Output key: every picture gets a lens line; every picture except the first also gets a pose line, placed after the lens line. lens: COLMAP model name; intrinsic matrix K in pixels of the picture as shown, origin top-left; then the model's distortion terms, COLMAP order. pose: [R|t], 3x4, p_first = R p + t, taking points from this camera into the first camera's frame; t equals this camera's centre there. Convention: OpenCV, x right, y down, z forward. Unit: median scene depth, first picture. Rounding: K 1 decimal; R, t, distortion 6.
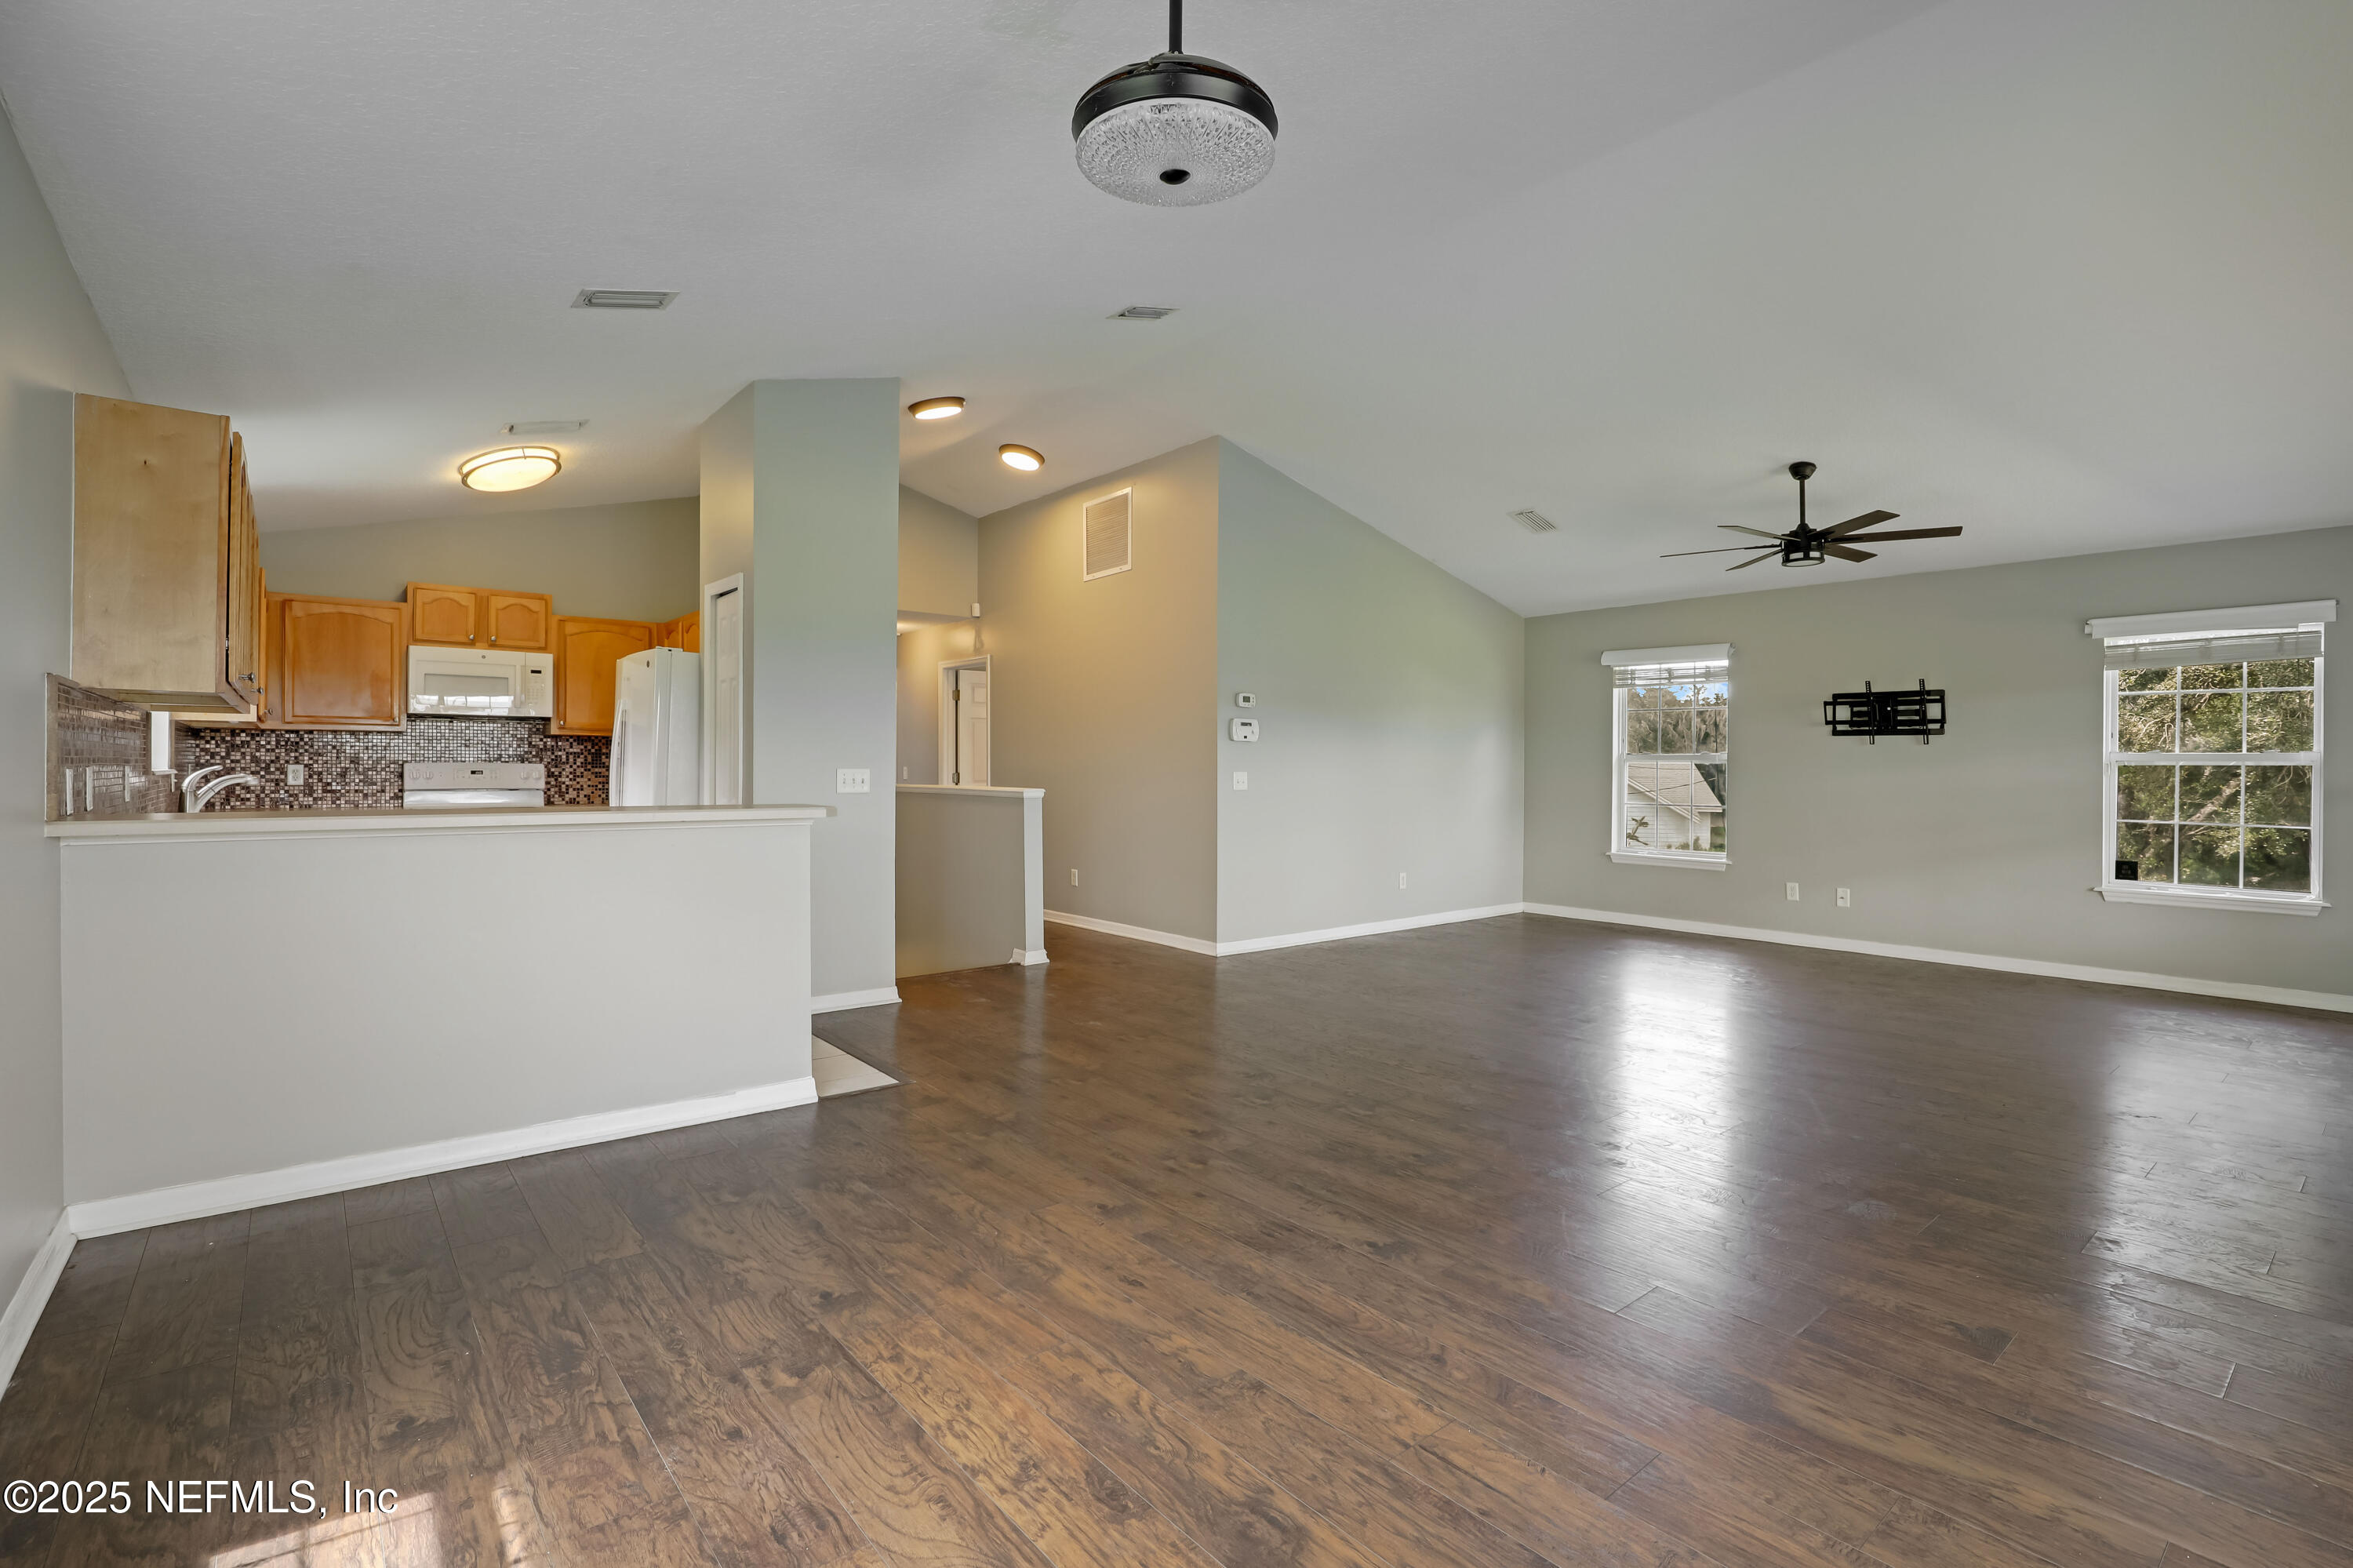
lens RADIAL K [[1081.0, 0, 1182.1], [0, 1081.0, 766.6], [0, 0, 1]] dist [-0.022396, 0.004799]
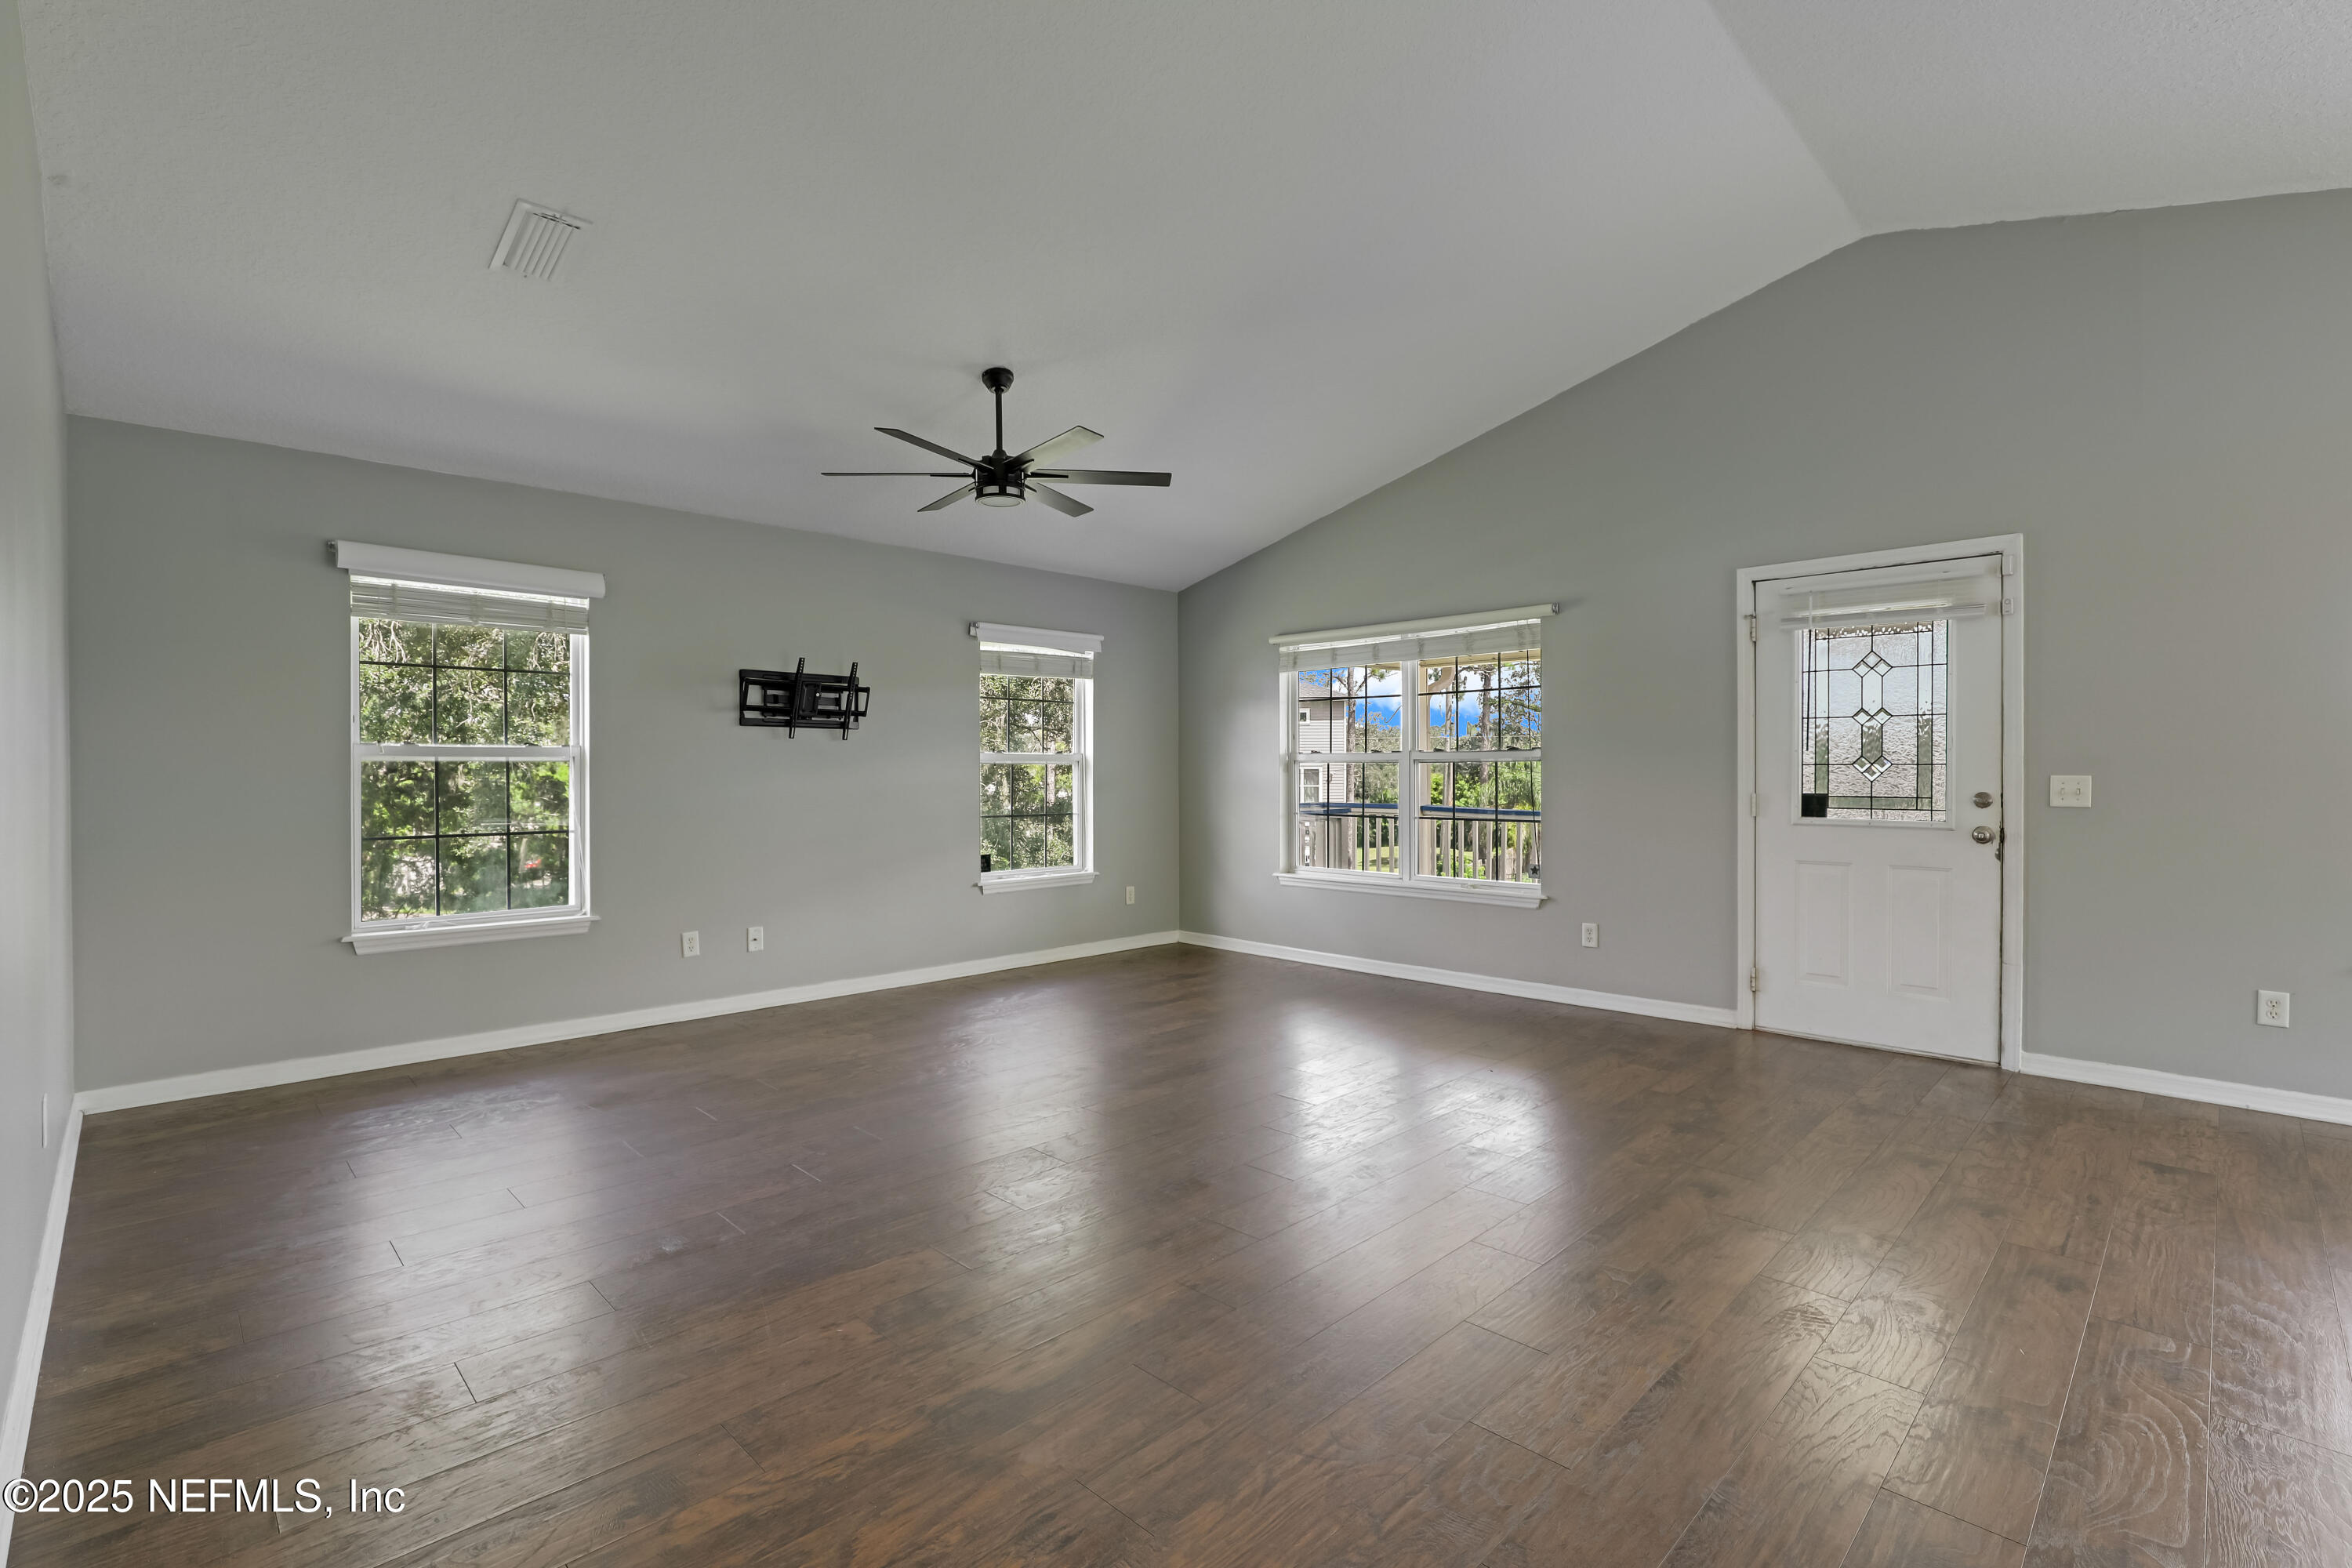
lens RADIAL K [[1065.2, 0, 1185.7], [0, 1065.2, 779.1], [0, 0, 1]] dist [-0.014969, 0.000505]
pose [[-0.094669, -0.014546, 0.995403, -0.173248], [0.002044, 0.999888, 0.014806, -0.001848], [-0.995507, 0.003436, -0.094629, 0.833872]]
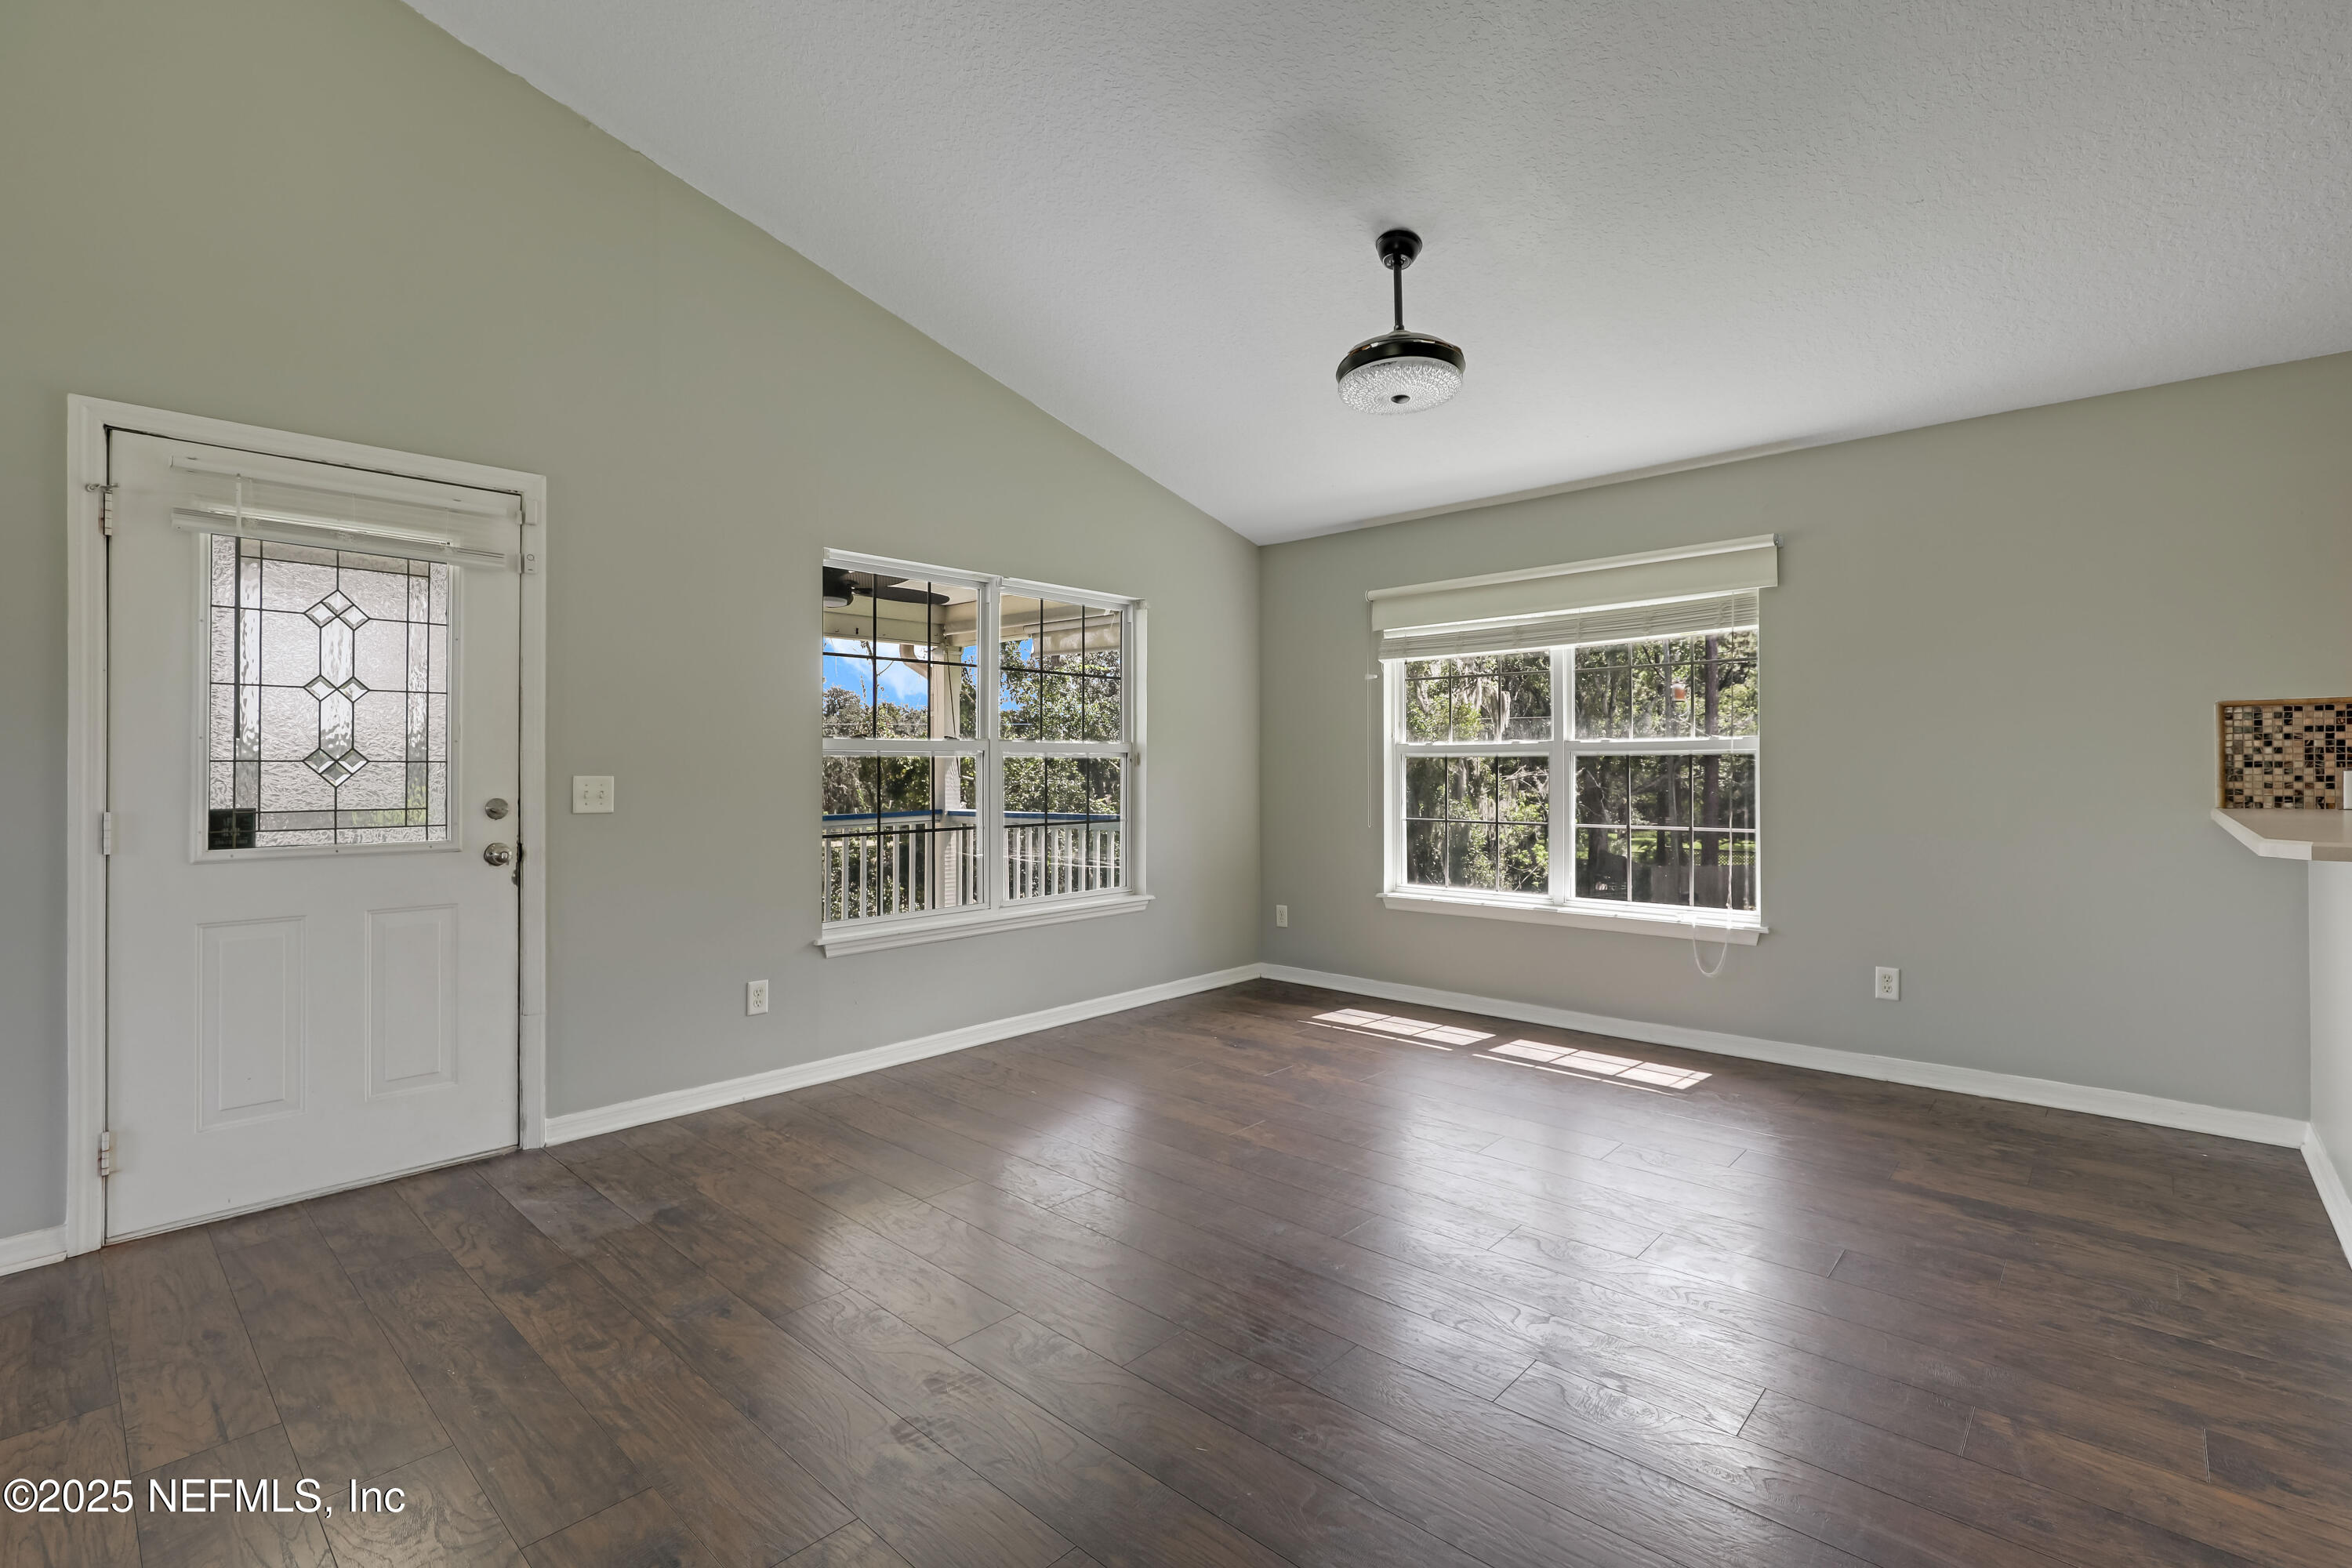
lens RADIAL K [[1064.6, 0, 1176.7], [0, 1064.6, 759.2], [0, 0, 1]] dist [-0.017928, 0.007022]
pose [[-0.990983, -0.004436, -0.133915, 0.174518], [-0.003491, 0.999967, -0.007288, 0.000866], [0.133943, -0.006755, -0.990966, 0.822627]]
